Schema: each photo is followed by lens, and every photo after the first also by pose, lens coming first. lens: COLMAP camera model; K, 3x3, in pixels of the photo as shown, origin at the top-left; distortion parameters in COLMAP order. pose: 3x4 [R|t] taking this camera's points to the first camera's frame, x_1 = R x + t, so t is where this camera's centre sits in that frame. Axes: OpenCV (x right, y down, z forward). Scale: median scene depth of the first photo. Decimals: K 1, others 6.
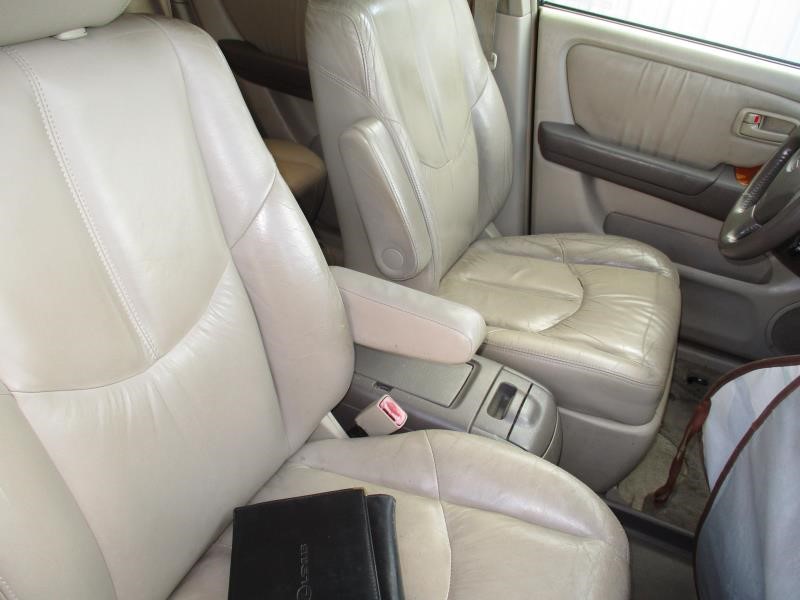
lens RADIAL K [[678.1, 0, 402.6], [0, 678.1, 298.5], [0, 0, 1]] dist [-0.061346, 0.063300]
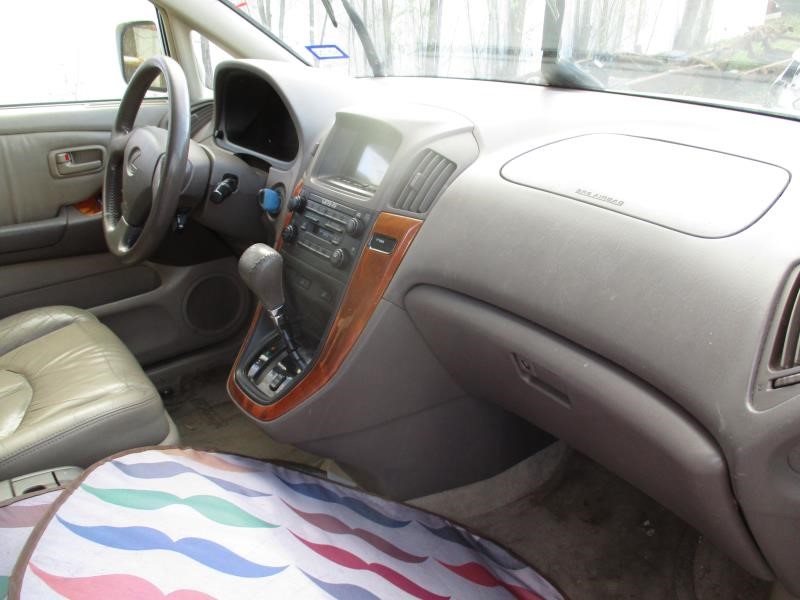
lens RADIAL K [[678.1, 0, 402.6], [0, 678.1, 298.5], [0, 0, 1]] dist [-0.061346, 0.063300]
pose [[0.468747, -0.463238, 0.752122, -0.134380], [0.549178, 0.819732, 0.162613, 0.040400], [-0.691867, 0.336824, 0.638647, 0.018186]]
